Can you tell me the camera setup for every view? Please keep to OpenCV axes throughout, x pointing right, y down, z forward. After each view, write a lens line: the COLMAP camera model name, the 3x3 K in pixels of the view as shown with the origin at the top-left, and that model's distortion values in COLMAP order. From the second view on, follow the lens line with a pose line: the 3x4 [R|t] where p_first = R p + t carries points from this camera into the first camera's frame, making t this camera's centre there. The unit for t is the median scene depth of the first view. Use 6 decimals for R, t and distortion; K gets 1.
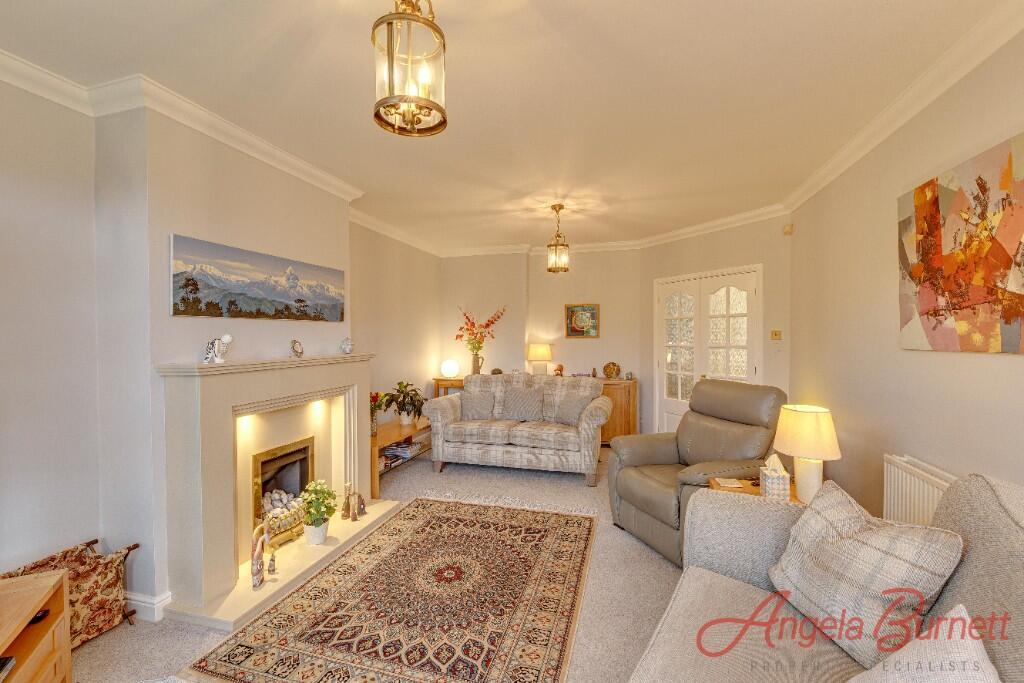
lens RADIAL K [[438.9, 0, 513.8], [0, 438.9, 335.2], [0, 0, 1]] dist [0.003248, -0.000521]
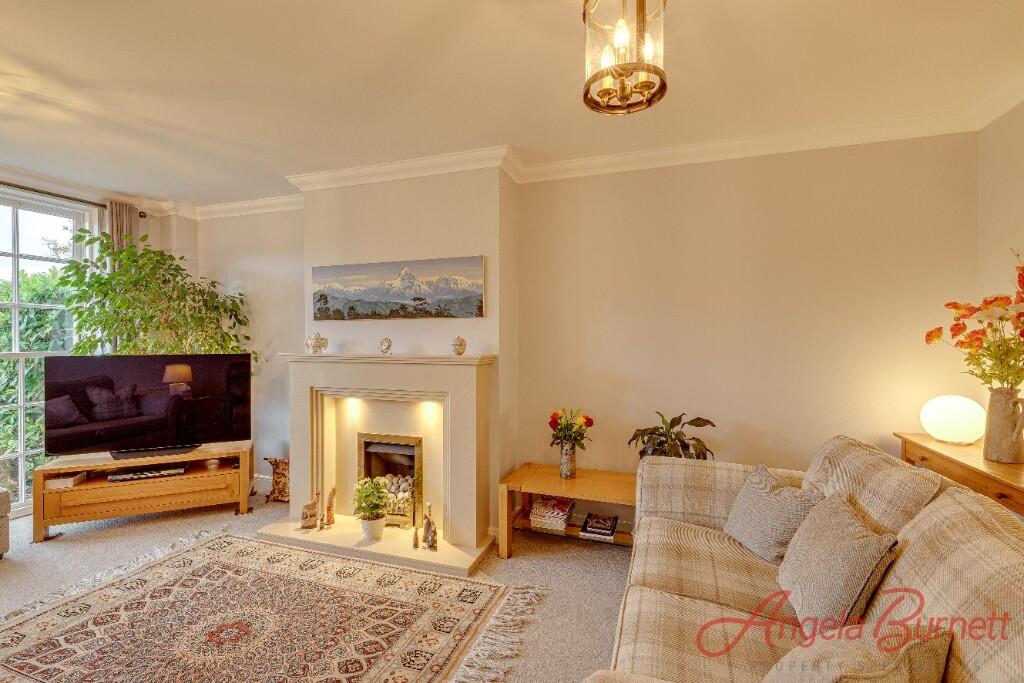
lens RADIAL K [[438.9, 0, 513.8], [0, 438.9, 335.2], [0, 0, 1]] dist [0.003248, -0.000521]
pose [[-0.051003, 0.004926, -0.998686, 0.567311], [0.002585, 0.999985, 0.004800, 0.000003], [0.998695, -0.002337, -0.051014, 1.424620]]
